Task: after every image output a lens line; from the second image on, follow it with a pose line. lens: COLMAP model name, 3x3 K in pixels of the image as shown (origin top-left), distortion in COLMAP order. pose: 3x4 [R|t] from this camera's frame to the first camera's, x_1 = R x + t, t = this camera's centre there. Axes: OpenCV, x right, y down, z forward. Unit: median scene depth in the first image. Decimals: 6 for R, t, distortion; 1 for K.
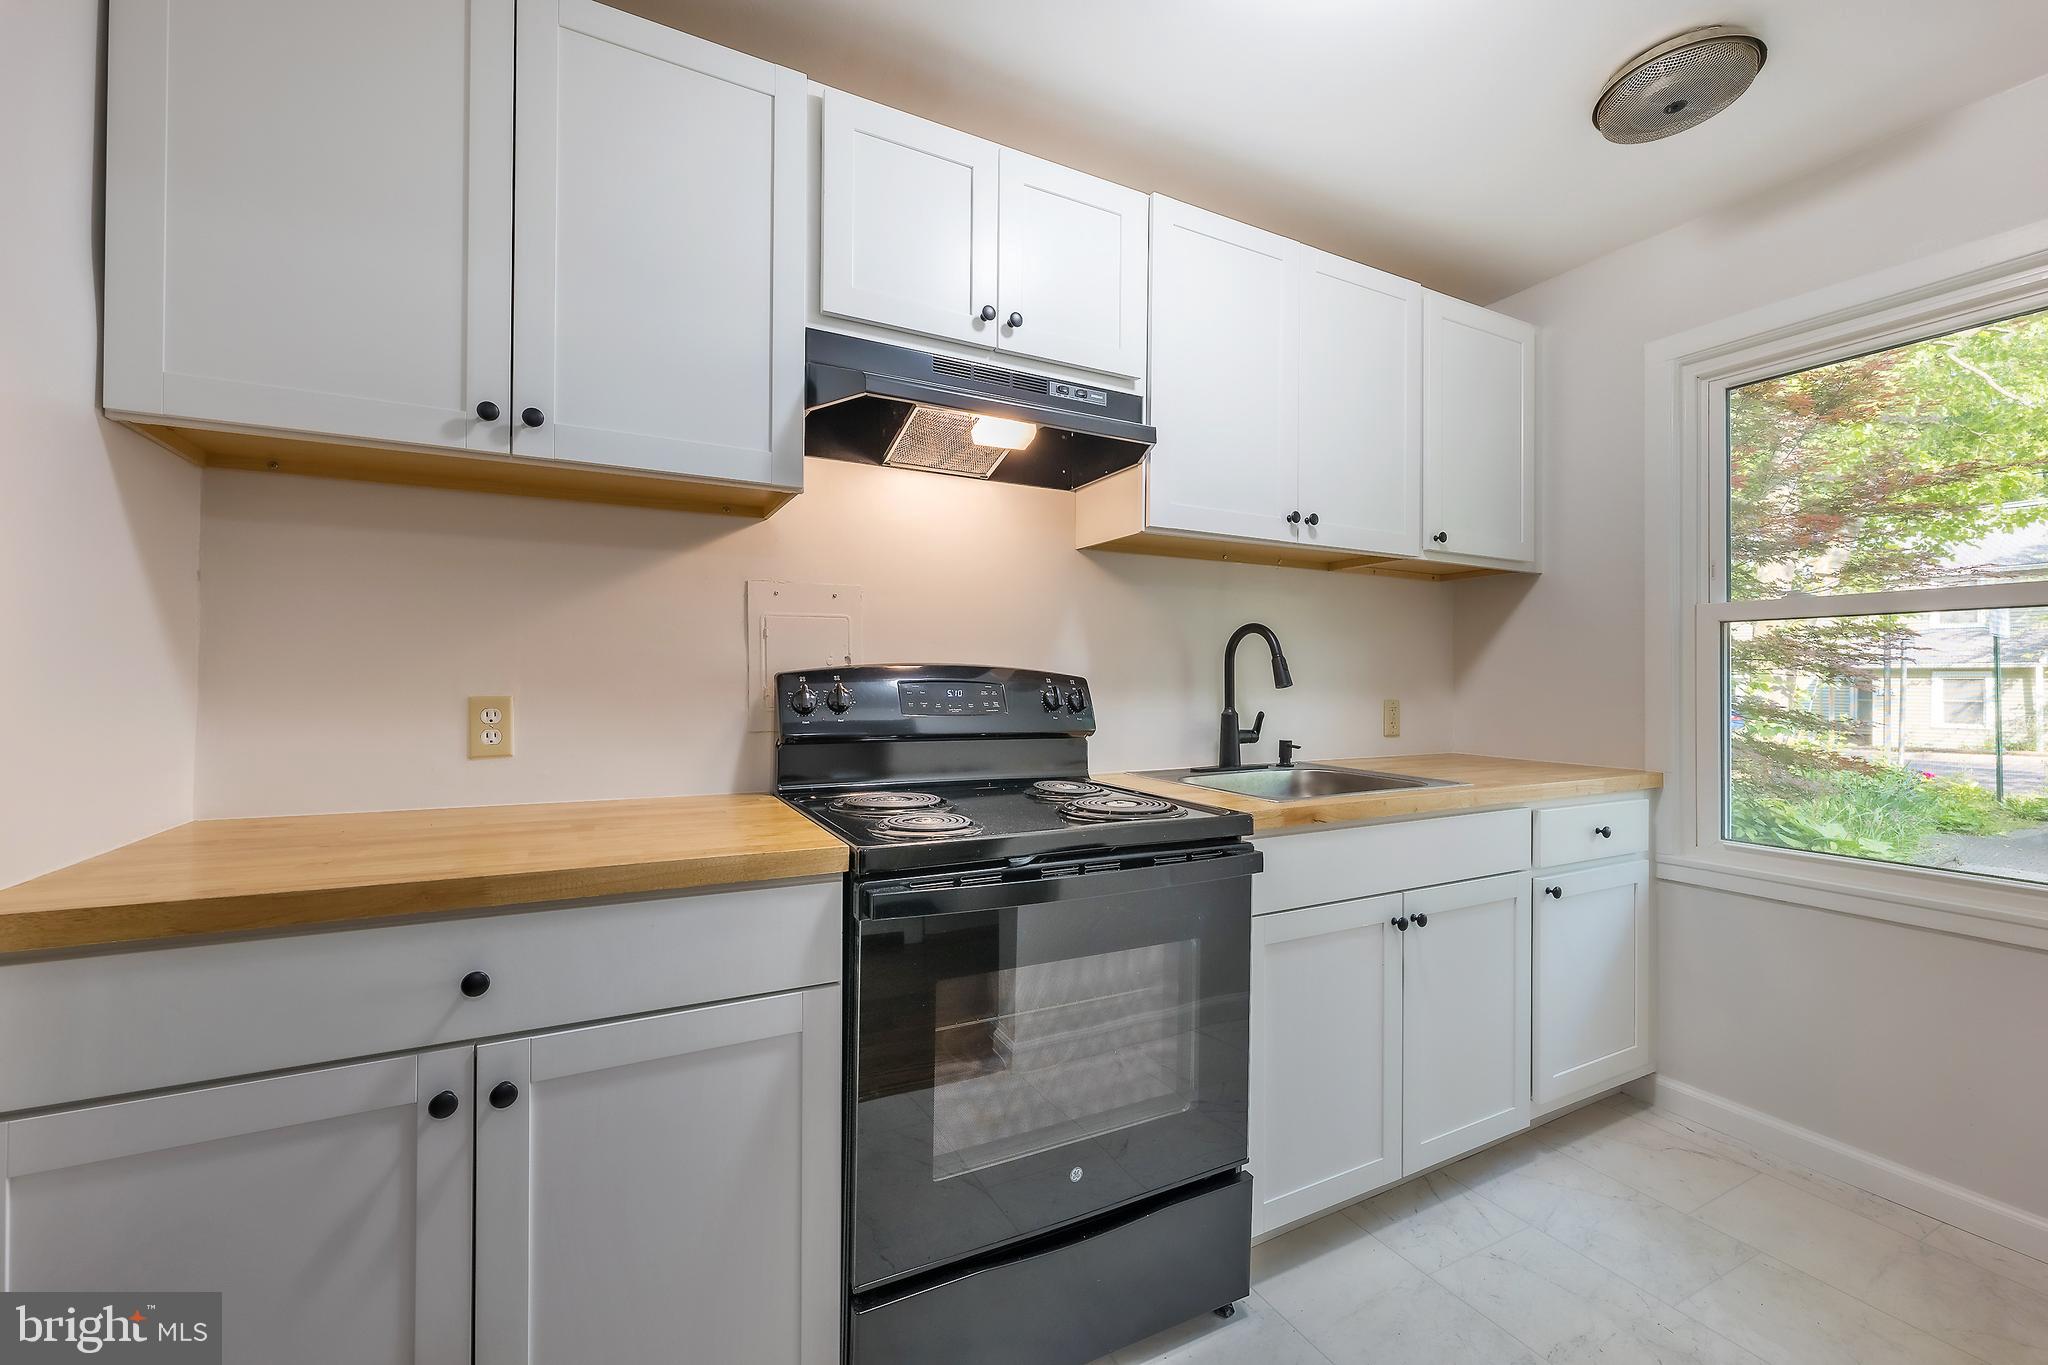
lens RADIAL K [[836.0, 0, 1027.2], [0, 836.0, 674.1], [0, 0, 1]] dist [0.000959, -0.000039]
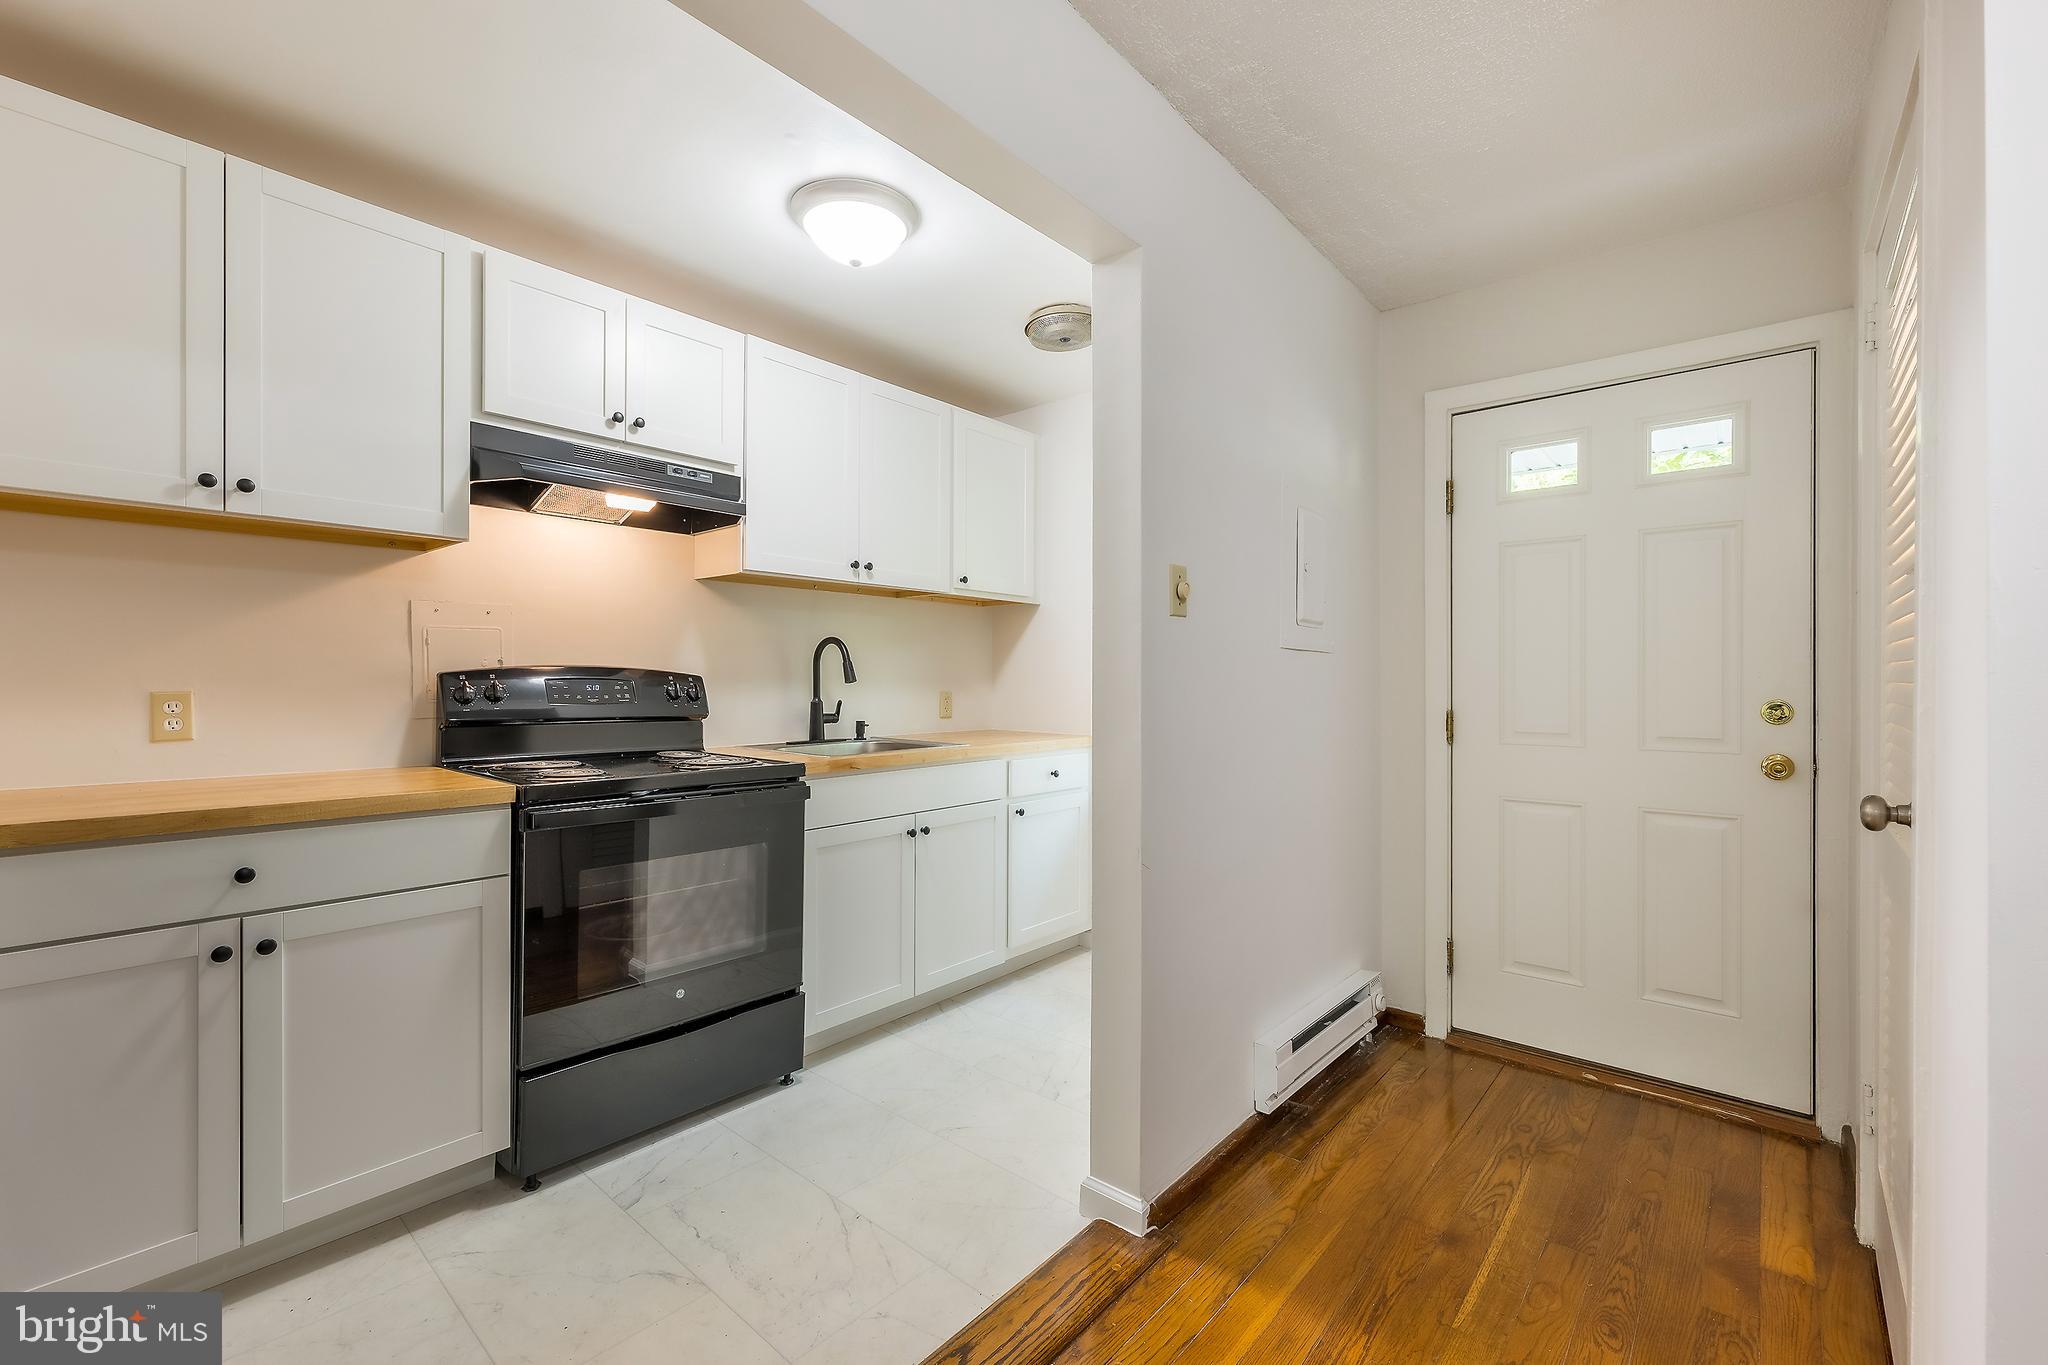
lens RADIAL K [[852.7, 0, 1028.6], [0, 852.7, 681.7], [0, 0, 1]] dist [-0.000839, -0.000261]
pose [[0.927688, -0.002664, 0.373348, 0.052986], [-0.001933, 0.999927, 0.011940, -0.004510], [-0.373352, -0.011798, 0.927615, -0.546912]]
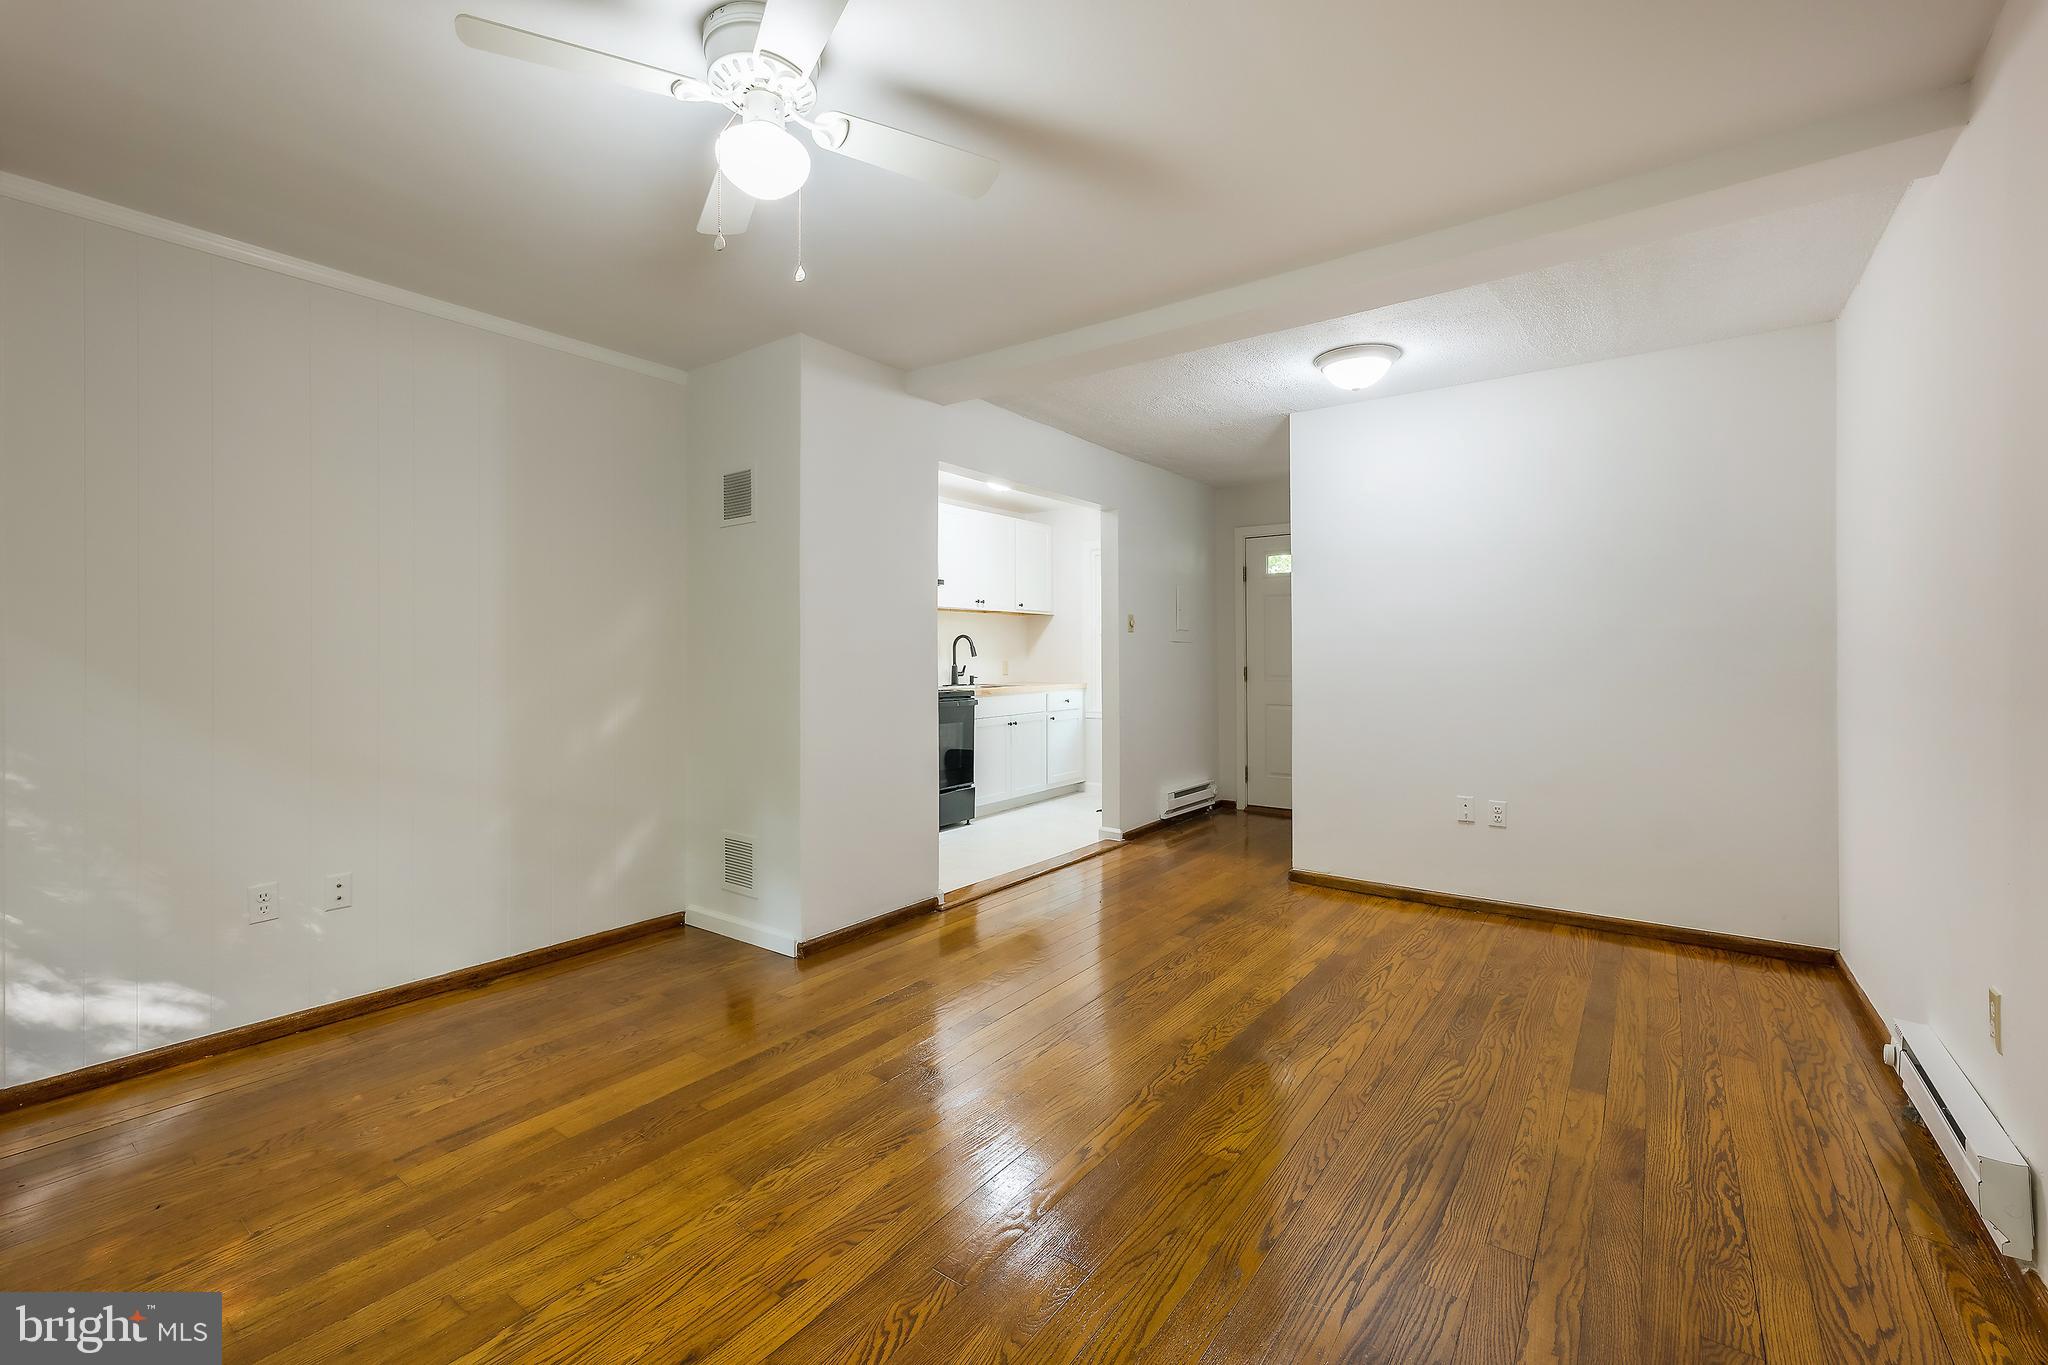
lens RADIAL K [[836.0, 0, 1027.2], [0, 836.0, 674.1], [0, 0, 1]] dist [0.000959, -0.000039]
pose [[0.900853, -0.019481, 0.433687, -0.972063], [0.005313, 0.999413, 0.033857, -0.025406], [-0.434092, -0.028196, 0.900427, -2.106884]]
